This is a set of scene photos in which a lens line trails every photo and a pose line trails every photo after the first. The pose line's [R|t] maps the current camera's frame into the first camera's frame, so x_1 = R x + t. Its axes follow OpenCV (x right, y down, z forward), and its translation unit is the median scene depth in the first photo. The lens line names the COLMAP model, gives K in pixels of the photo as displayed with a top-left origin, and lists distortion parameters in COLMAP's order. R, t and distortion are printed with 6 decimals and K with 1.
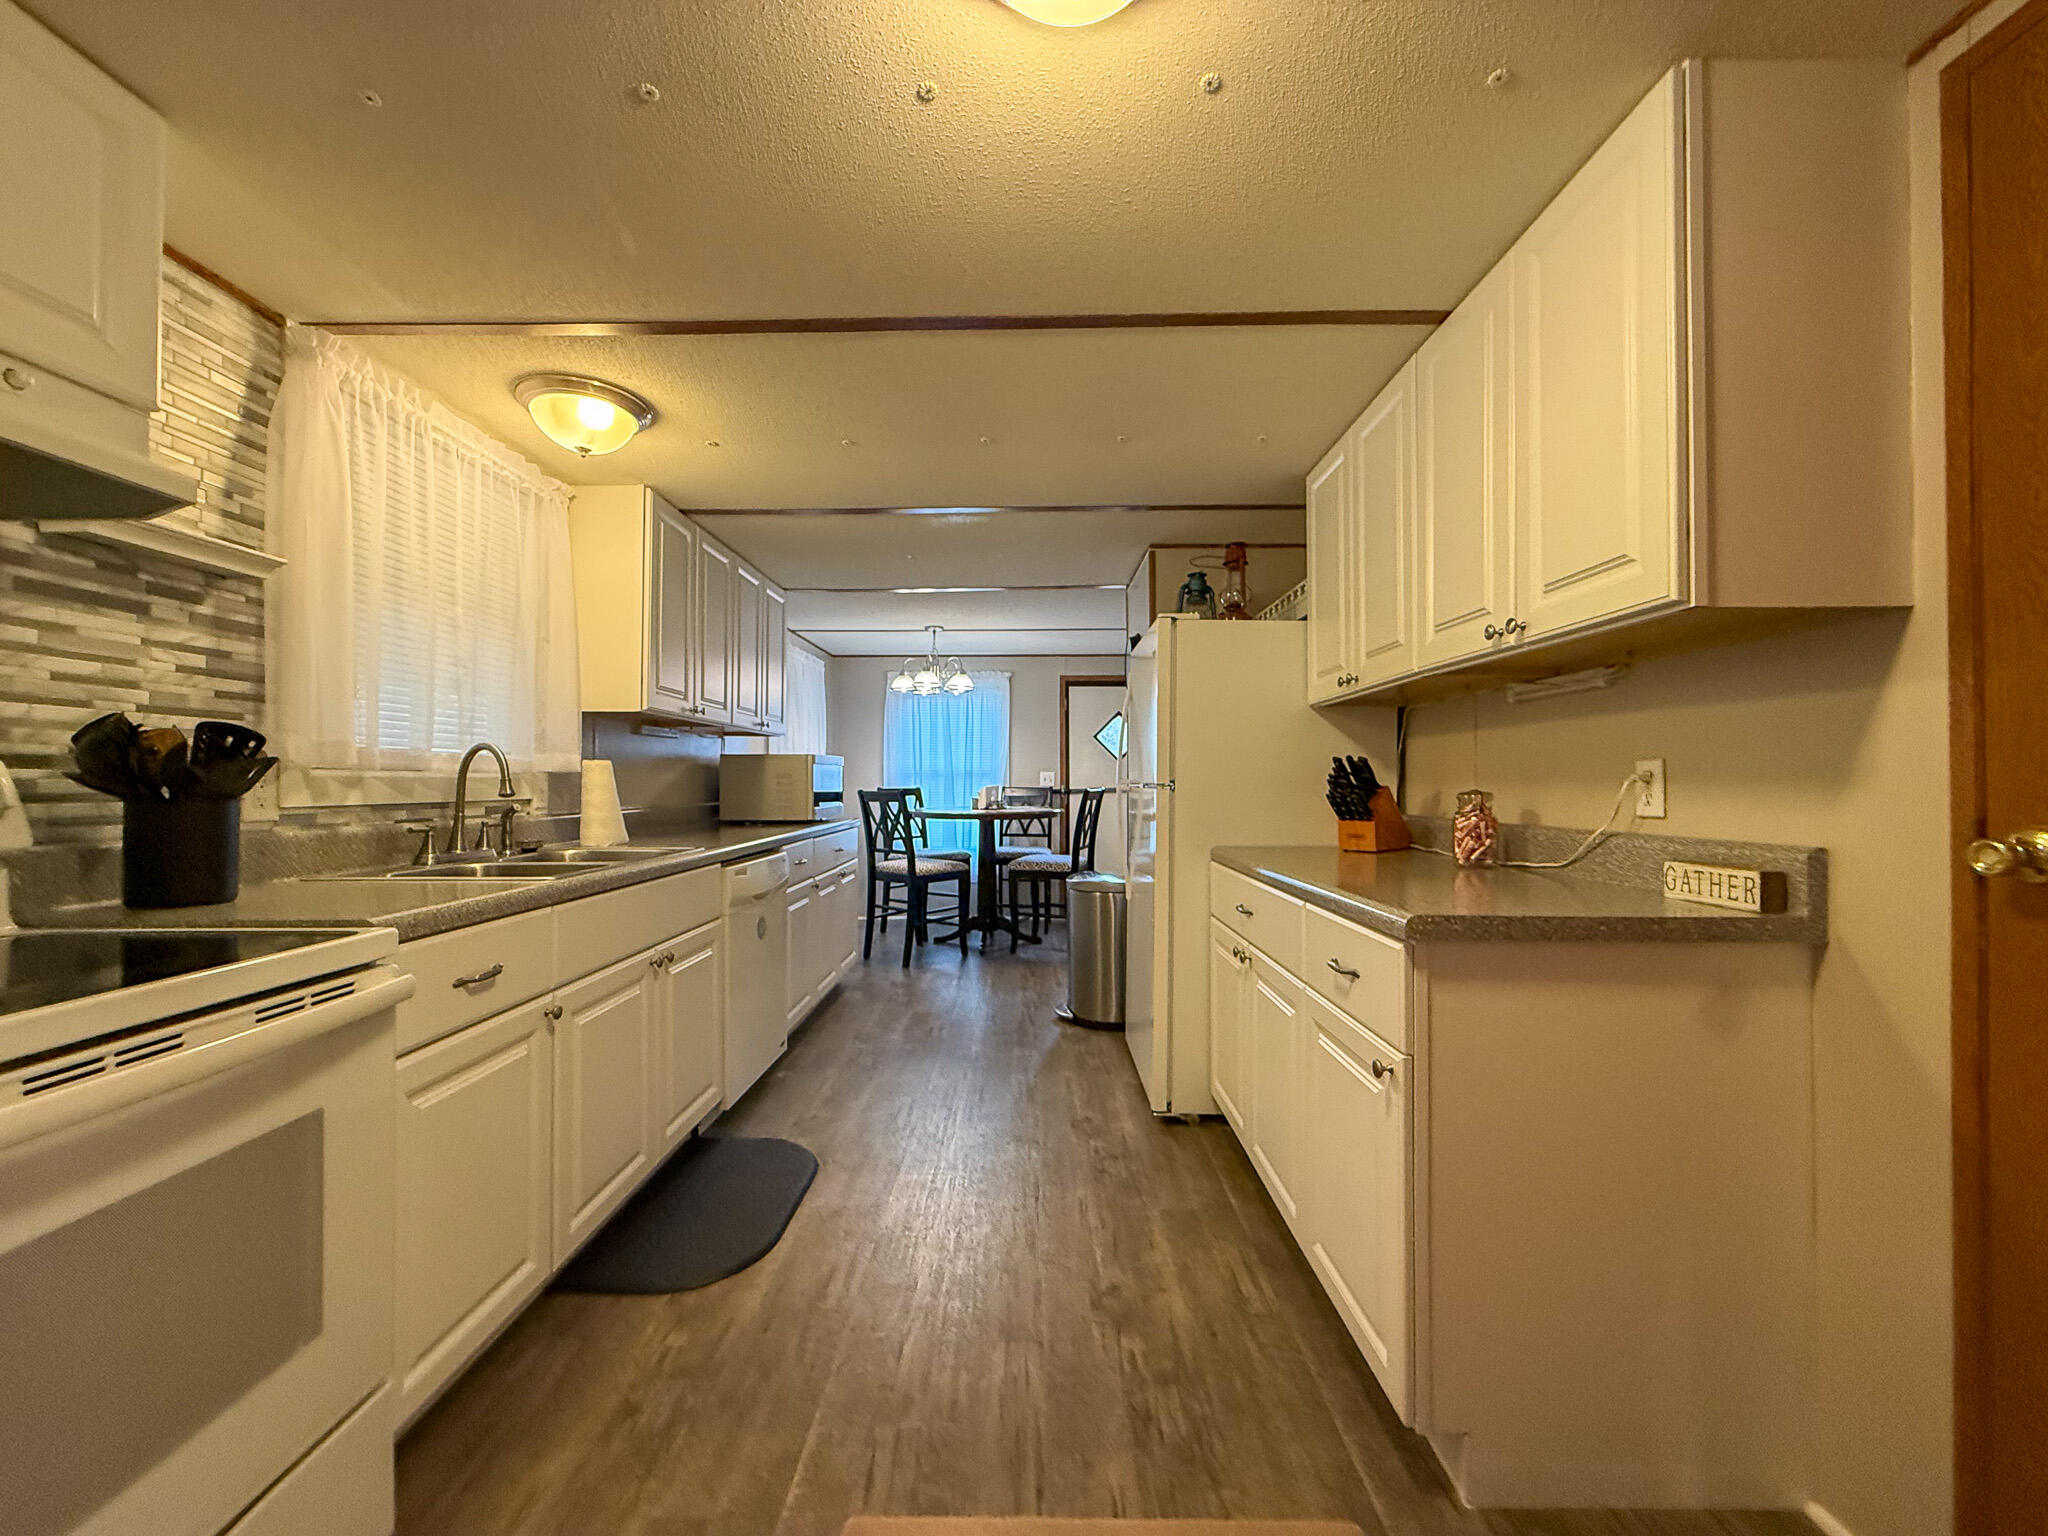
lens RADIAL K [[816.6, 0, 1028.2], [0, 816.6, 774.2], [0, 0, 1]] dist [-0.000652, 0.000061]
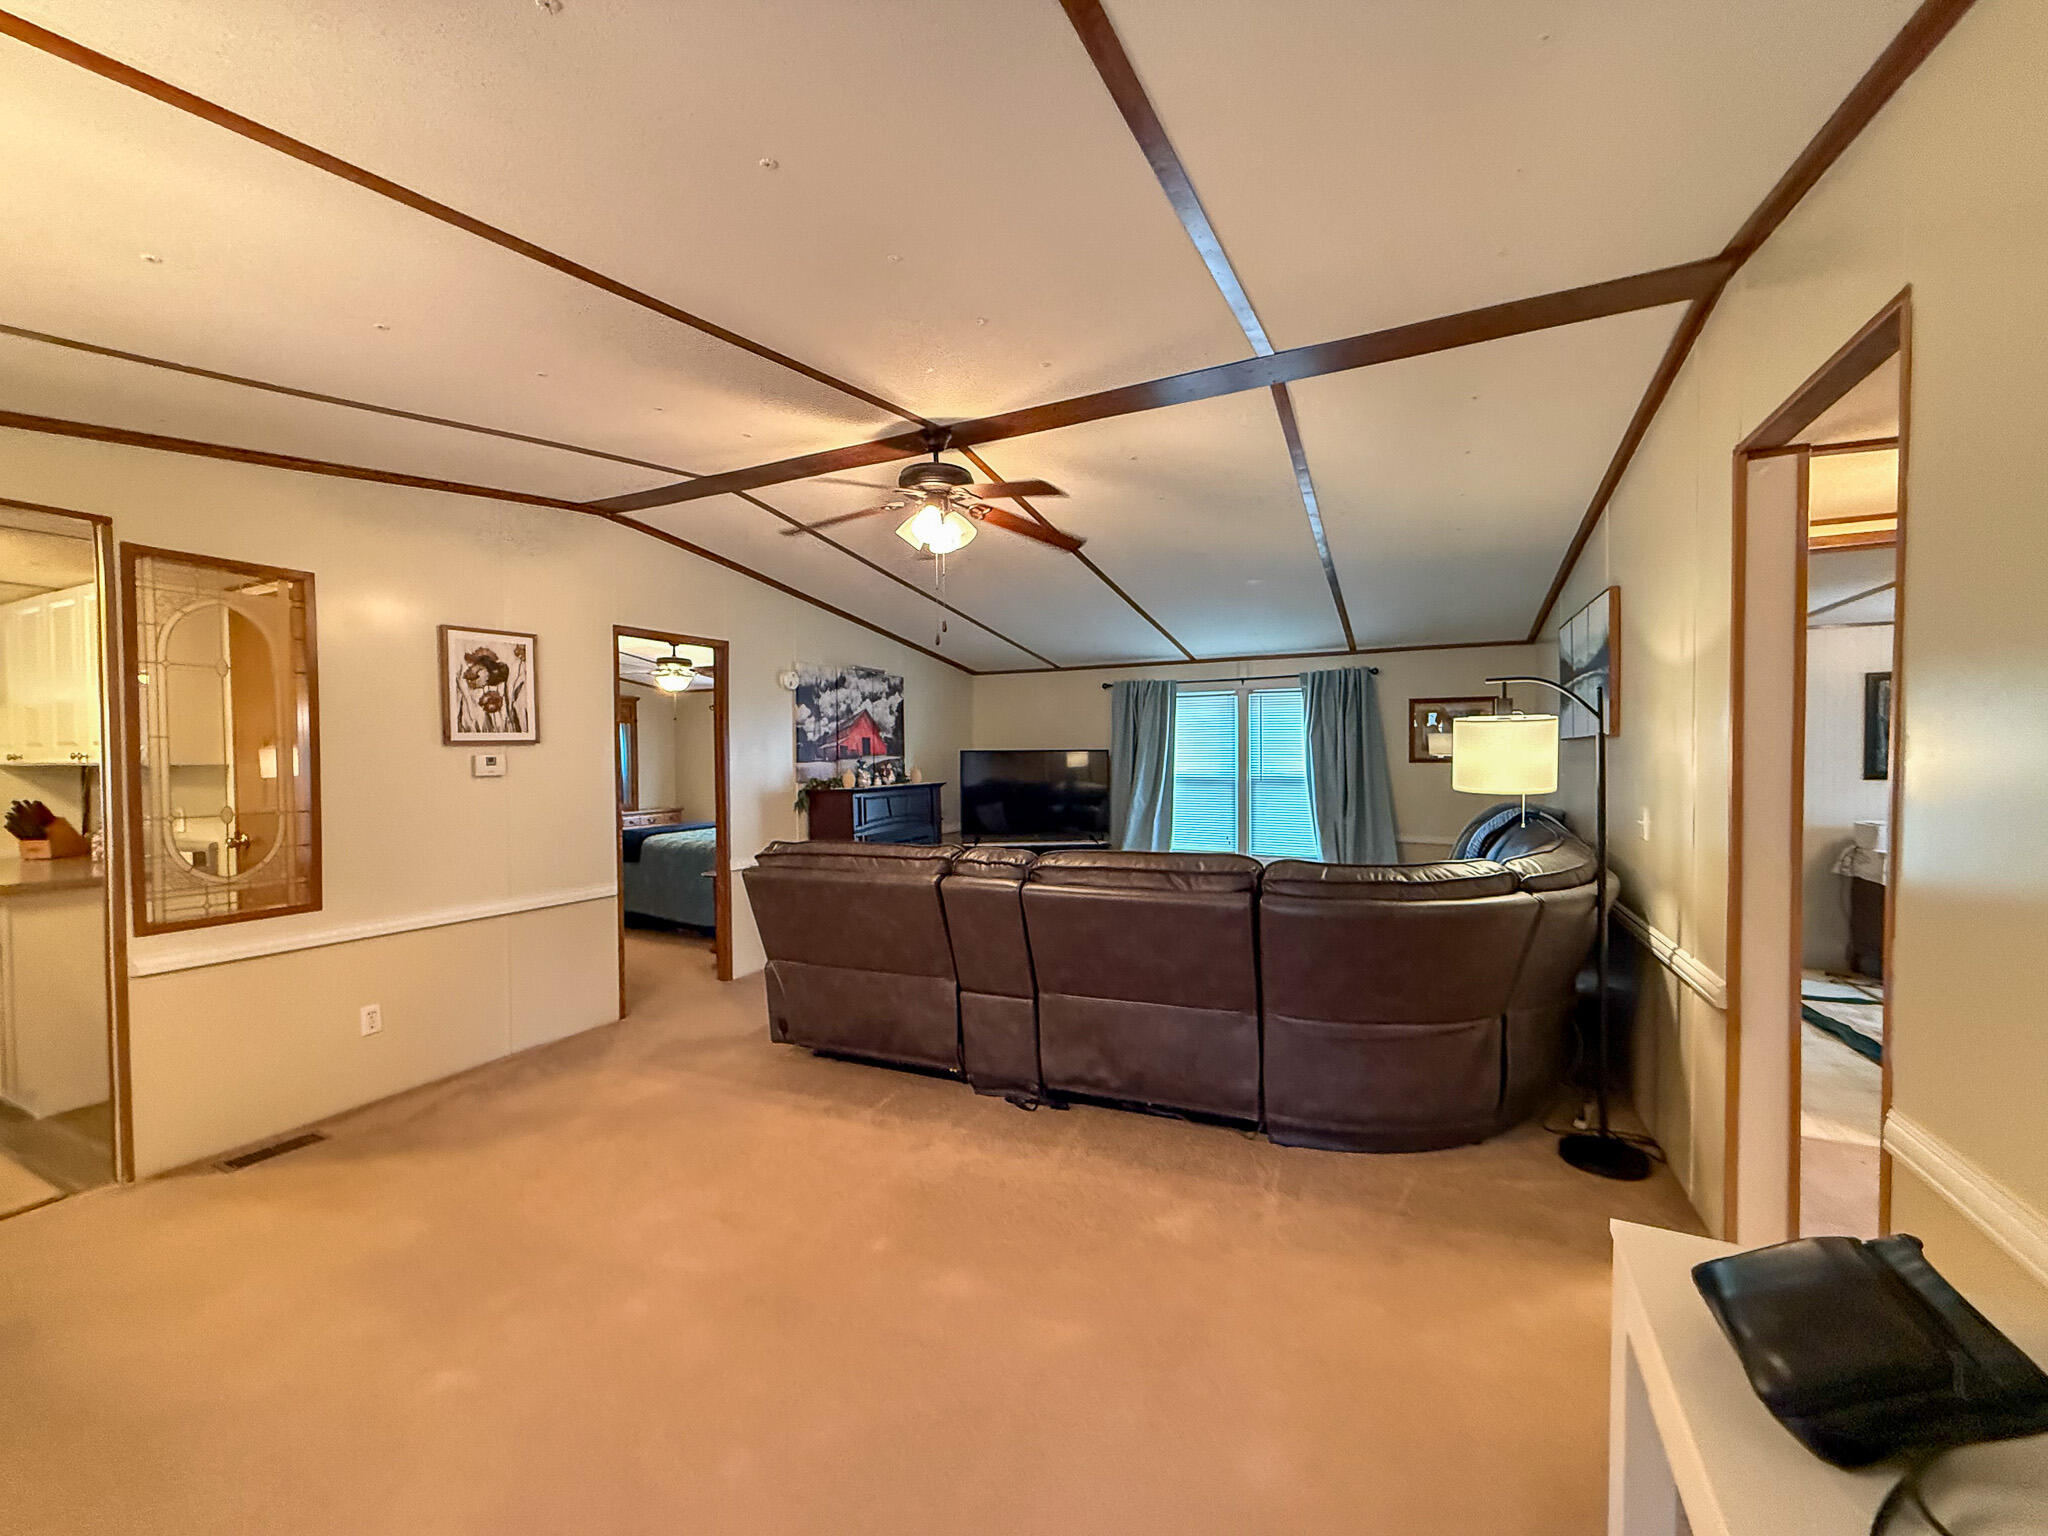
lens RADIAL K [[818.5, 0, 1023.4], [0, 818.5, 774.6], [0, 0, 1]] dist [0.000260, -0.000007]
pose [[0.419694, -0.017918, 0.907489, -0.305839], [-0.001662, 0.999788, 0.020509, -0.137112], [-0.907664, -0.010116, 0.419575, -1.820930]]
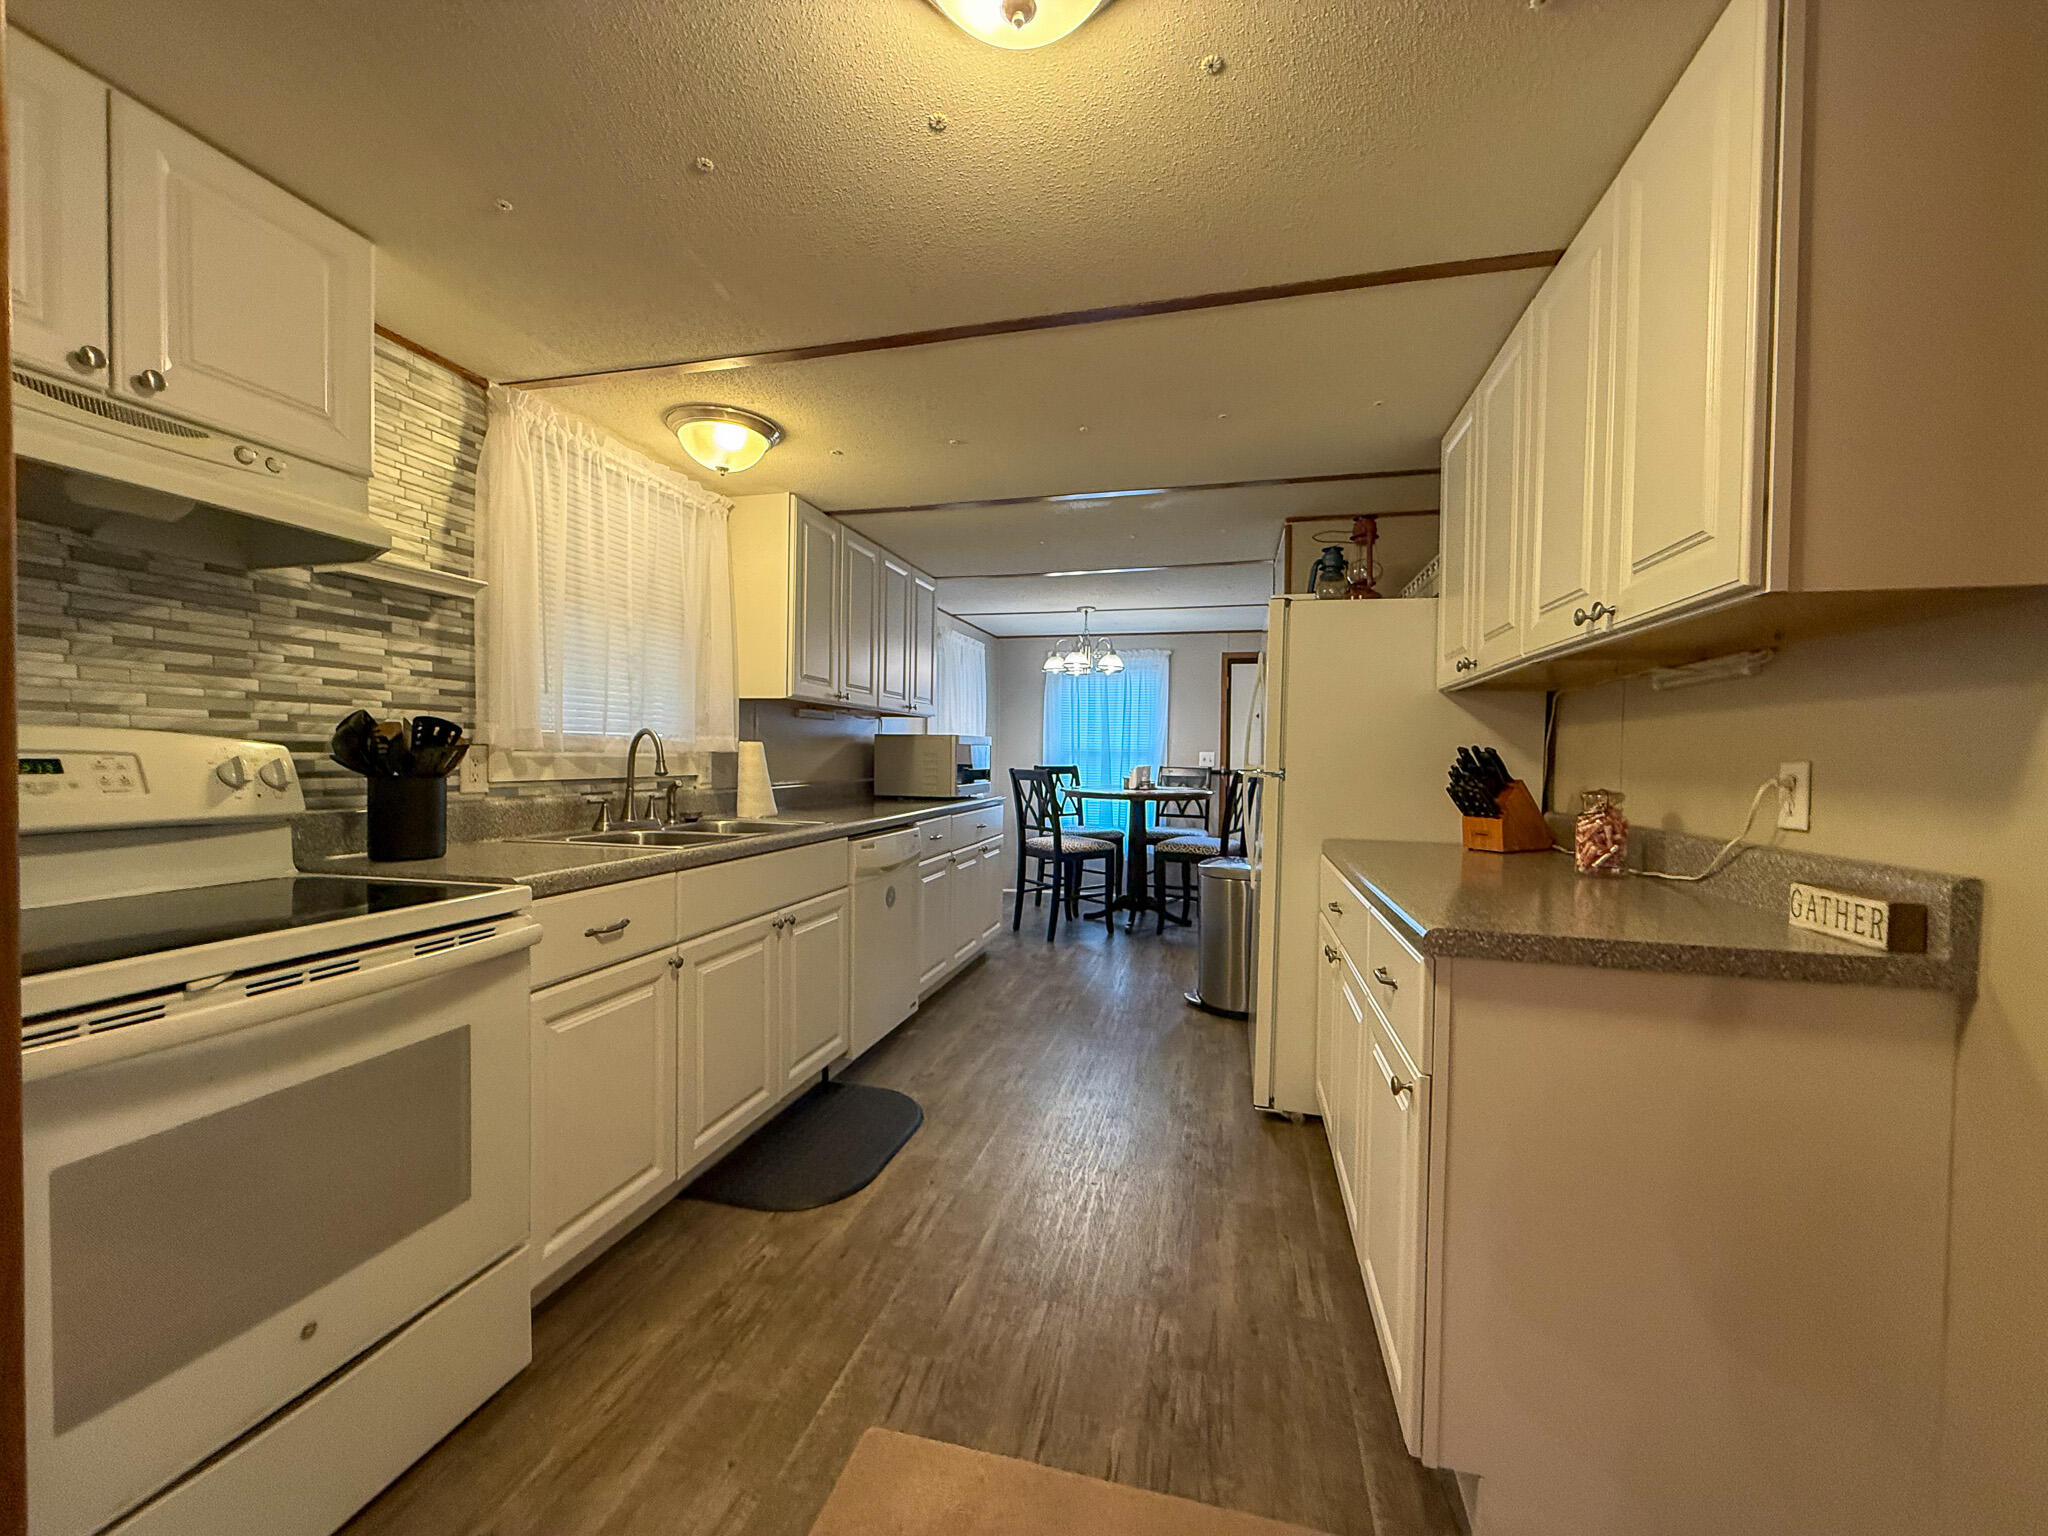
lens RADIAL K [[818.5, 0, 1023.4], [0, 818.5, 774.6], [0, 0, 1]] dist [0.000260, -0.000007]
pose [[0.971390, 0.019506, -0.236689, 0.148564], [-0.012085, 0.999390, 0.032765, -0.018521], [0.237183, -0.028968, 0.971033, -0.014184]]
